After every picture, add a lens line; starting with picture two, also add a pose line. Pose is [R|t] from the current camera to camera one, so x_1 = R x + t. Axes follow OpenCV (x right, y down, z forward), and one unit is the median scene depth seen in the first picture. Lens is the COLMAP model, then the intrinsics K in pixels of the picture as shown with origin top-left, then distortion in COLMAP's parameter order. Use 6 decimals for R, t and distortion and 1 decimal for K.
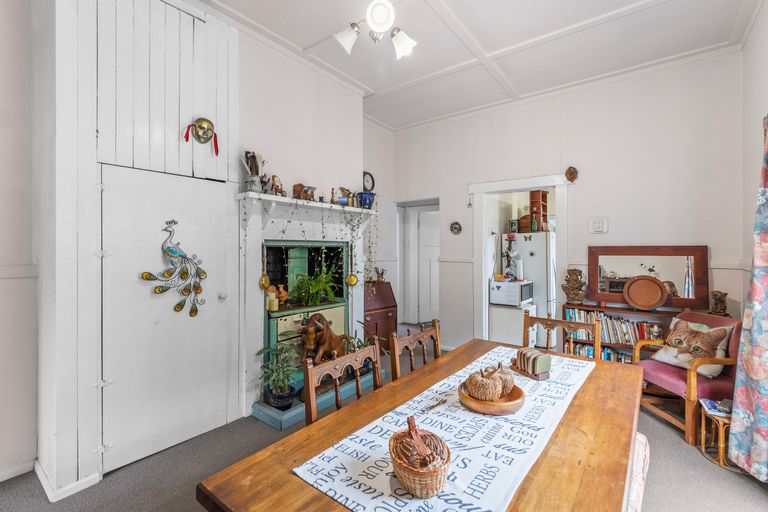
lens RADIAL K [[350.6, 0, 383.8], [0, 350.6, 253.6], [0, 0, 1]] dist [0.004477, 0.000398]
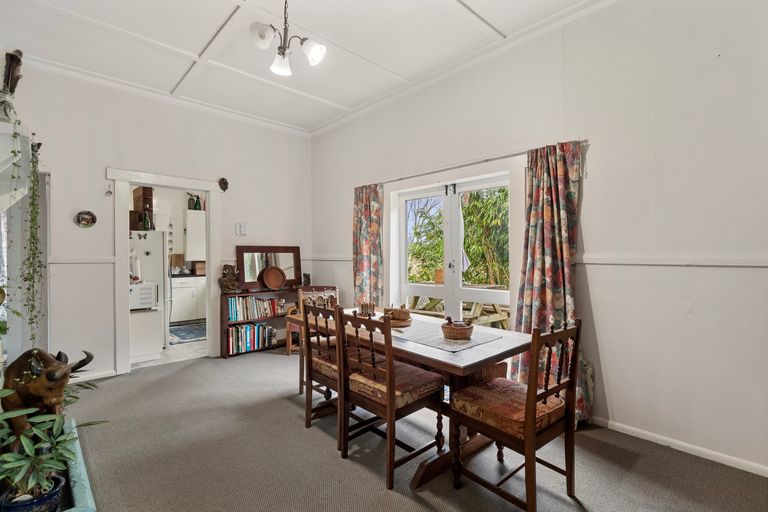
lens RADIAL K [[367.9, 0, 383.8], [0, 367.9, 256.5], [0, 0, 1]] dist [-0.001389, -0.000112]
pose [[0.162315, -0.007842, 0.986708, -0.607408], [0.012214, 0.999908, 0.005938, 0.015672], [-0.986663, 0.011087, 0.162396, 0.275330]]
